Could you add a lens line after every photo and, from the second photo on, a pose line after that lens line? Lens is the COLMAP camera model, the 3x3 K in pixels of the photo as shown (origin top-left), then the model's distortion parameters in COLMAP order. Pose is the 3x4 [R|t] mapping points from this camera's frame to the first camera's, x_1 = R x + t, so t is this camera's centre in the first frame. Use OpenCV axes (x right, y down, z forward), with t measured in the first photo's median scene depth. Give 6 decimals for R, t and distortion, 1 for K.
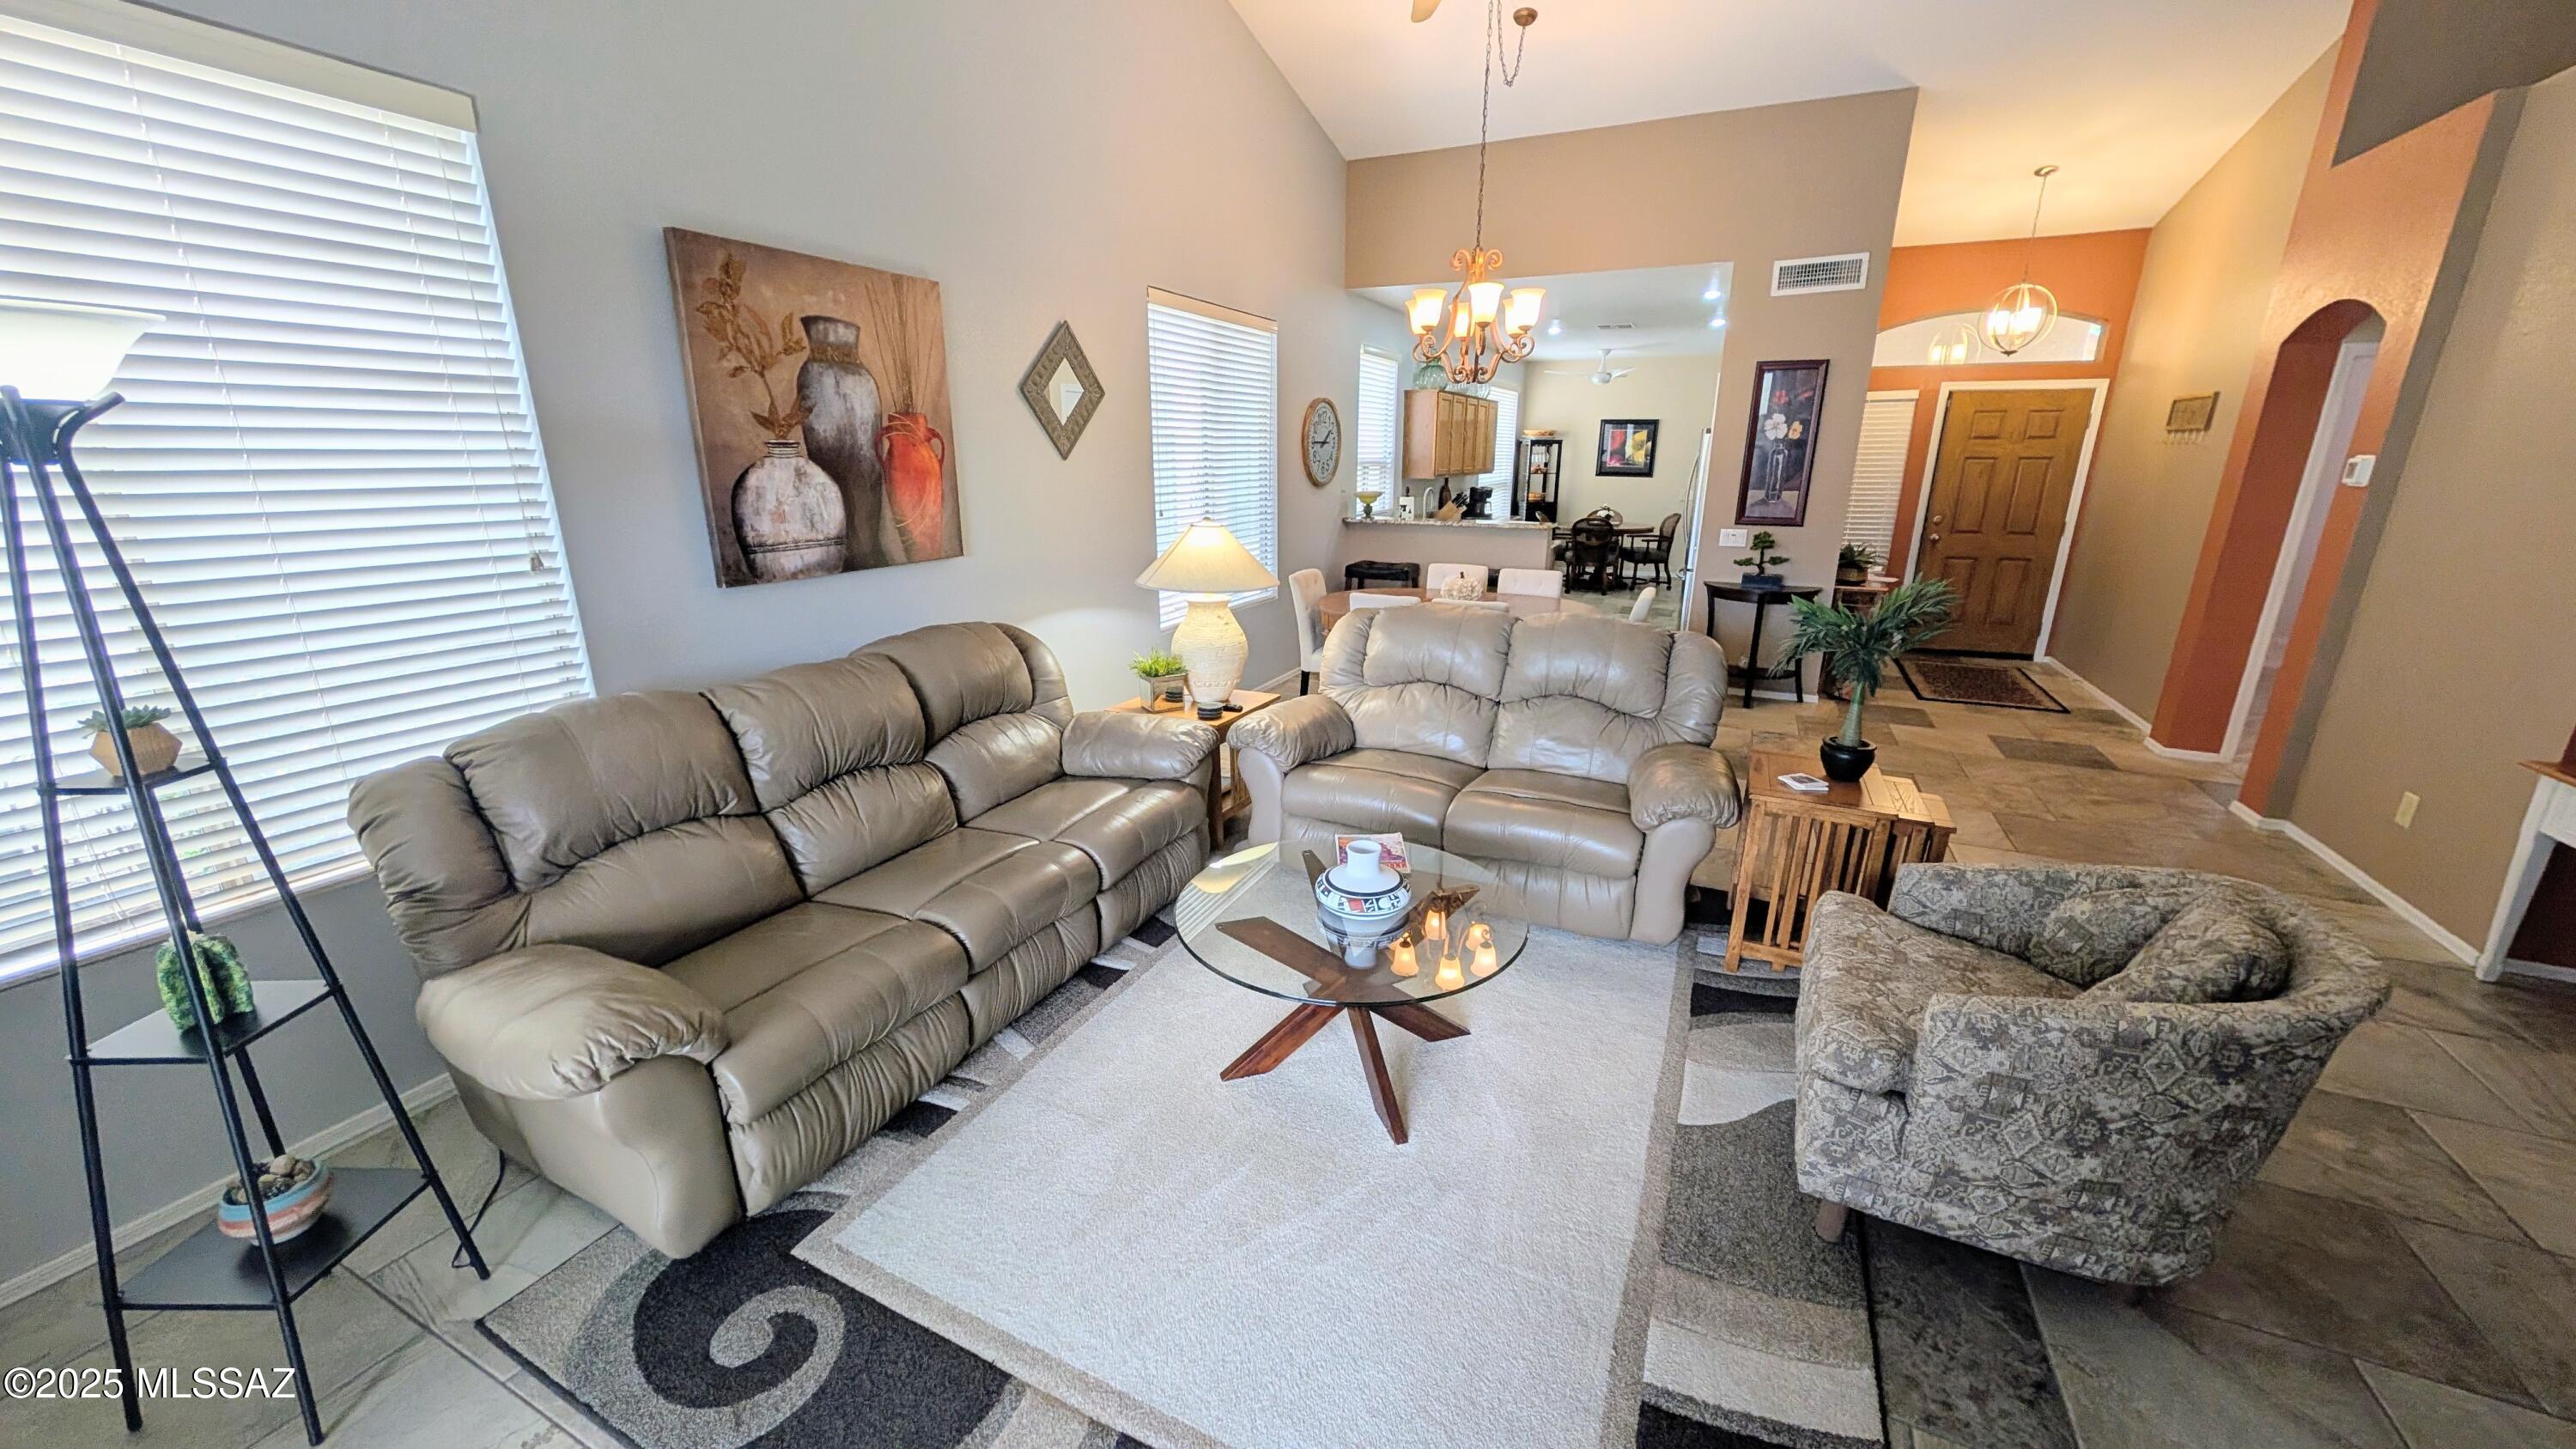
lens RADIAL K [[936.6, 0, 1288.2], [0, 936.6, 725.0], [0, 0, 1]] dist [0.000107, 0.000496]
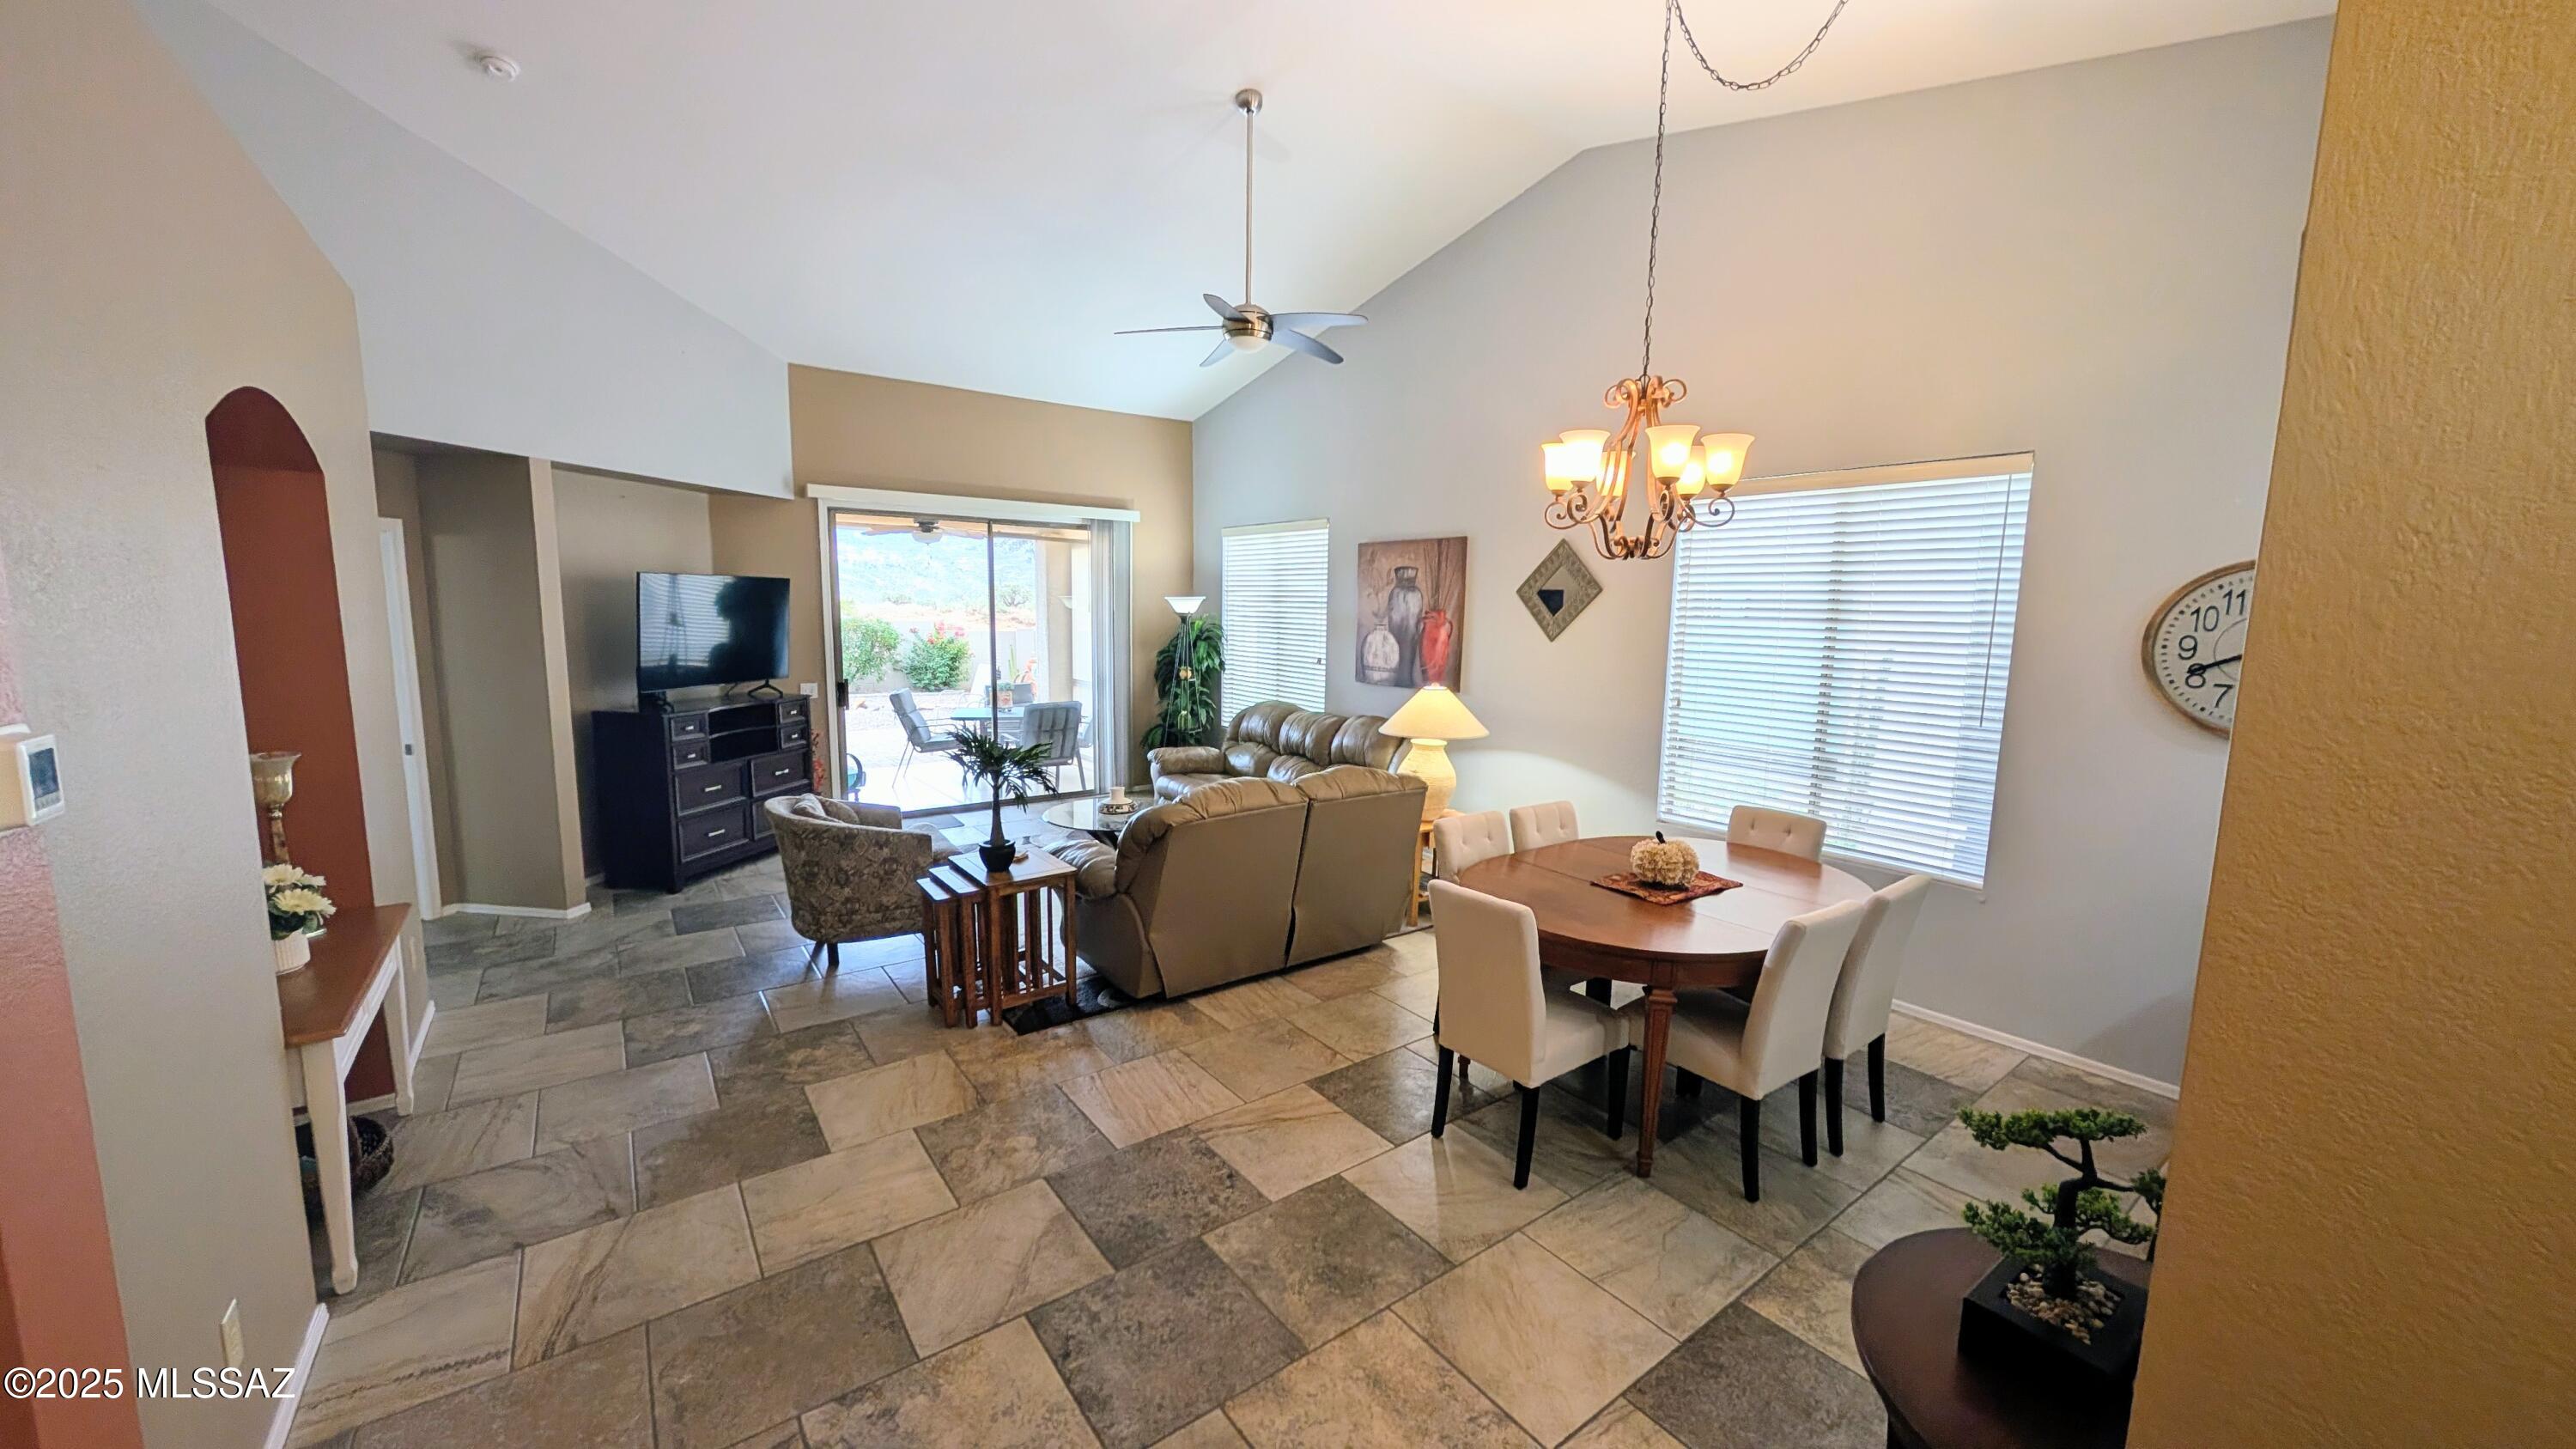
lens RADIAL K [[936.6, 0, 1293.5], [0, 936.6, 725.1], [0, 0, 1]] dist [0.000107, 0.000496]
pose [[-0.466238, 0.102694, -0.878679, 1.275987], [-0.268077, 0.930138, 0.250953, -0.481717], [0.843064, 0.352558, -0.406136, 1.505404]]
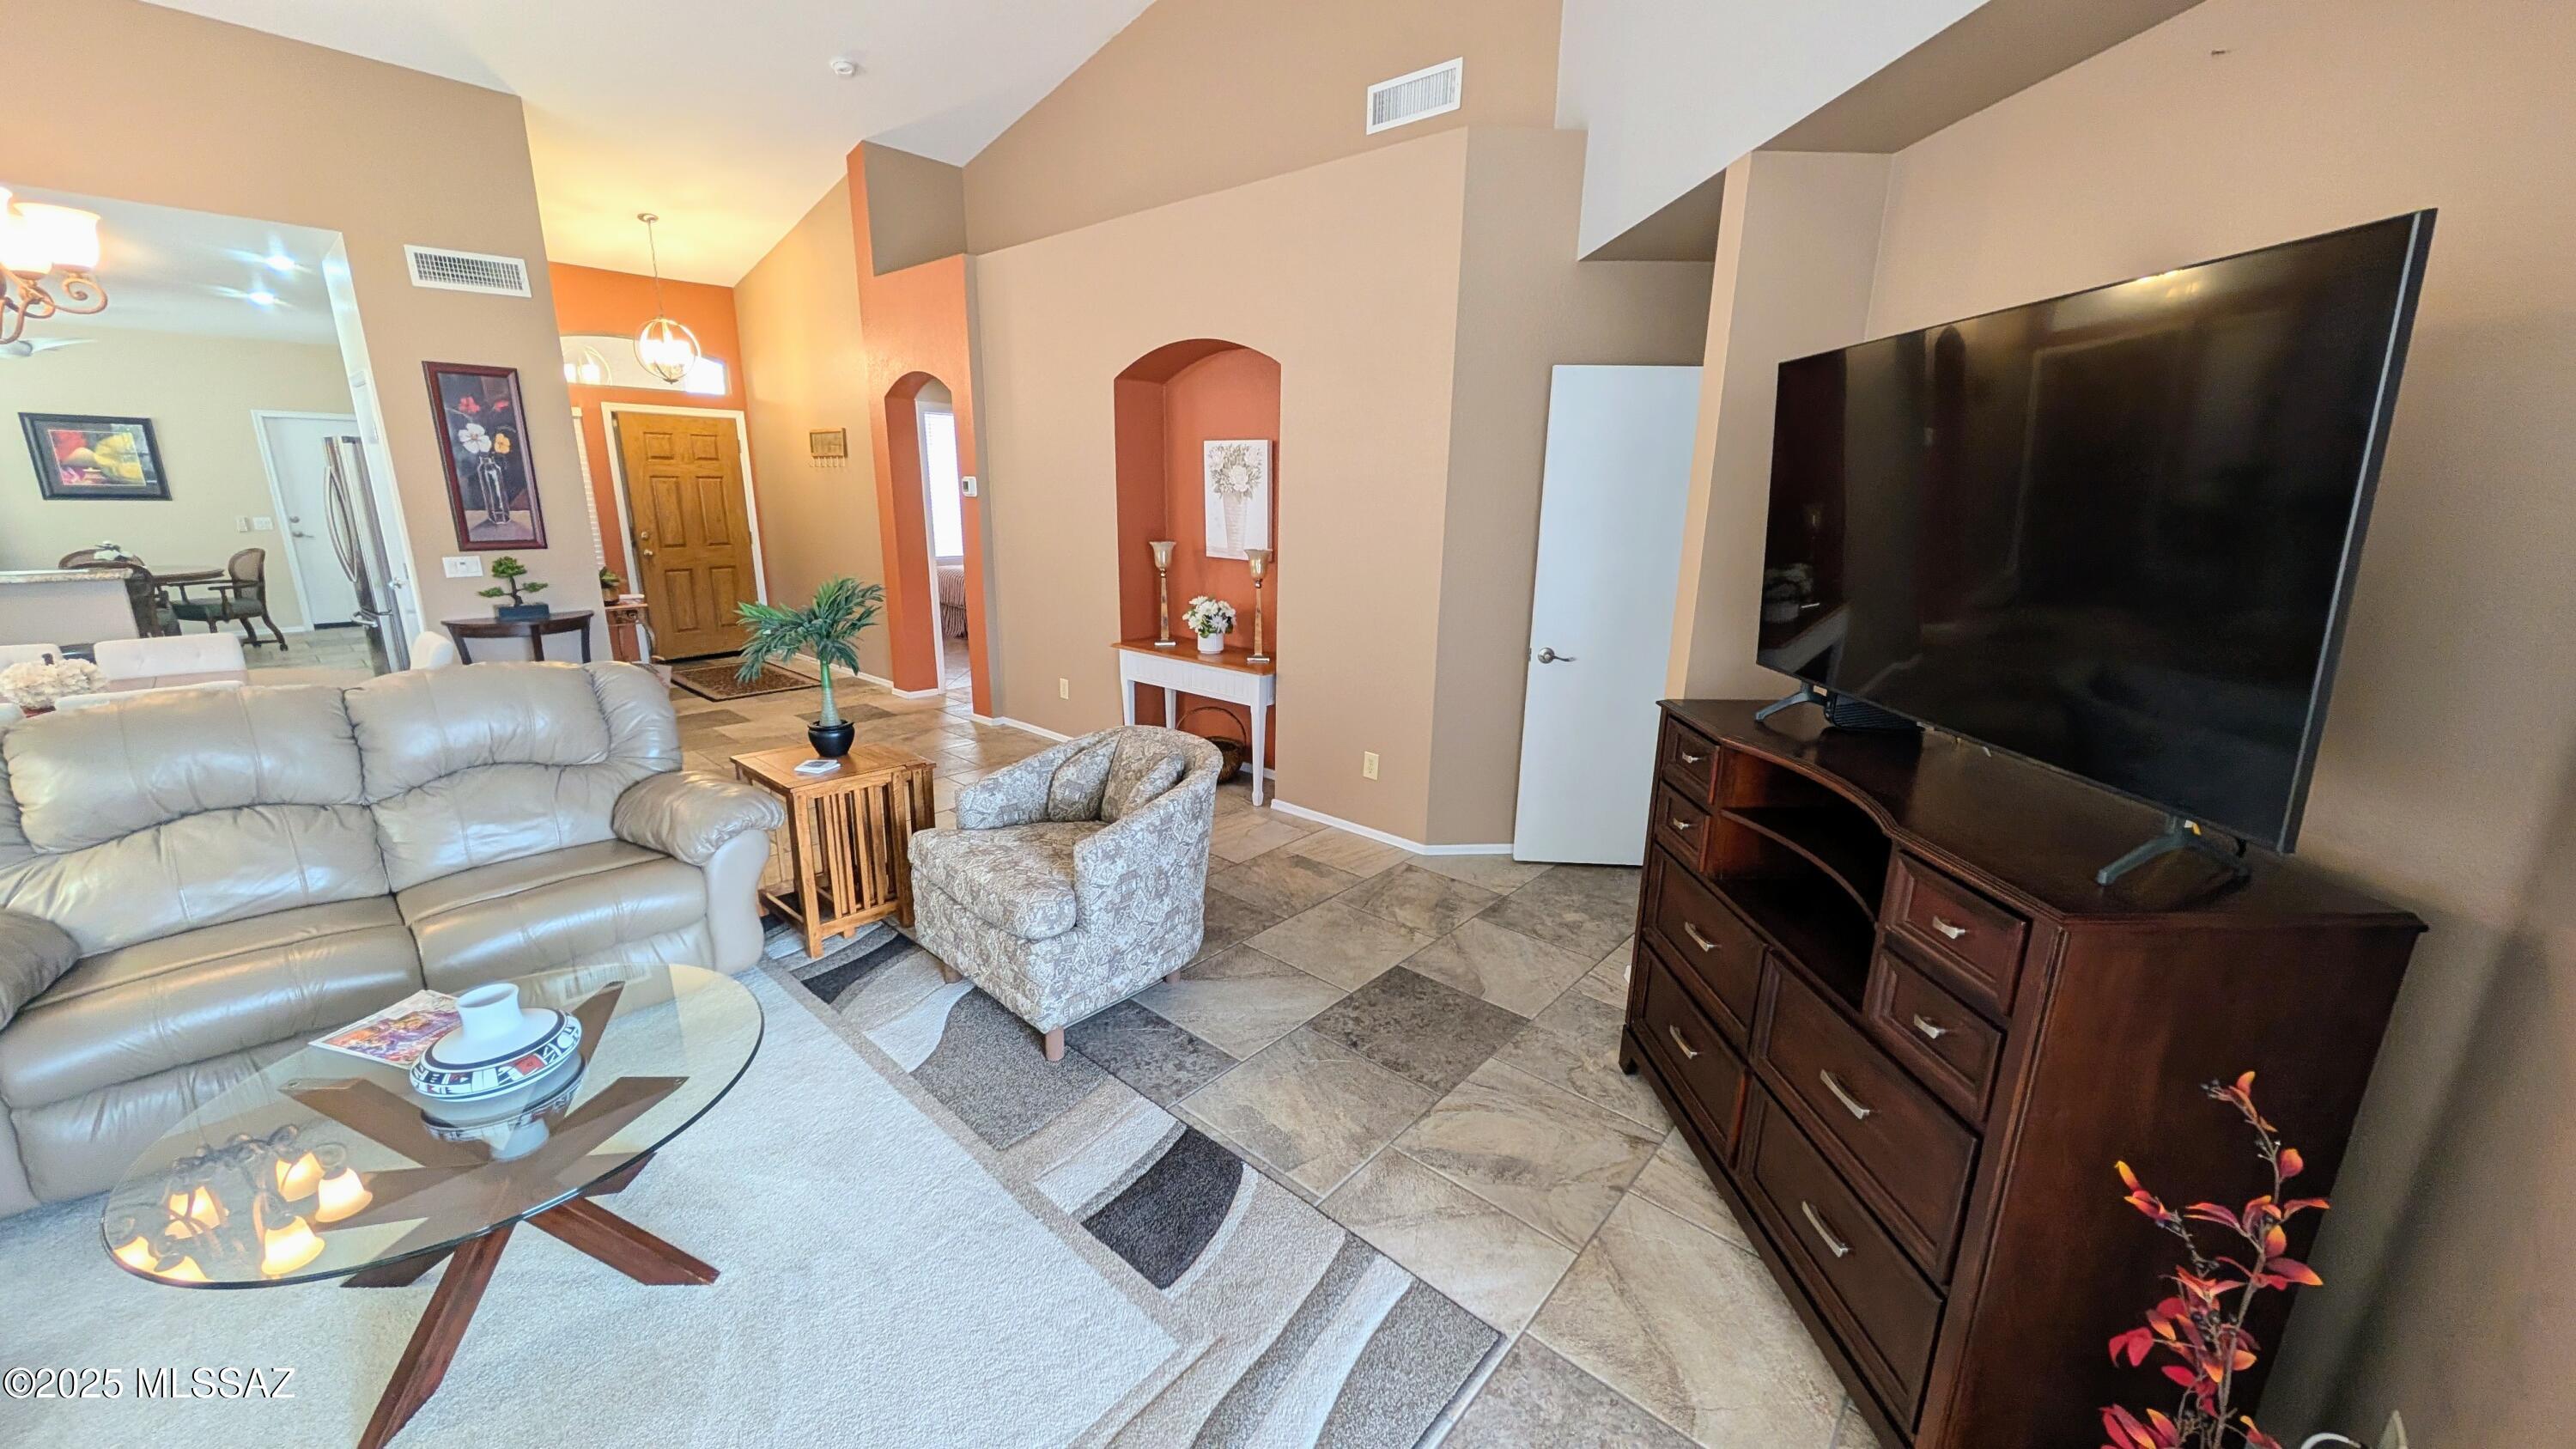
lens RADIAL K [[936.6, 0, 1292.1], [0, 936.6, 725.1], [0, 0, 1]] dist [0.000107, 0.000496]
pose [[0.276057, -0.237022, 0.931457, -0.247030], [0.256717, 0.952091, 0.166189, -0.019440], [-0.926223, 0.193243, 0.323679, 0.095110]]
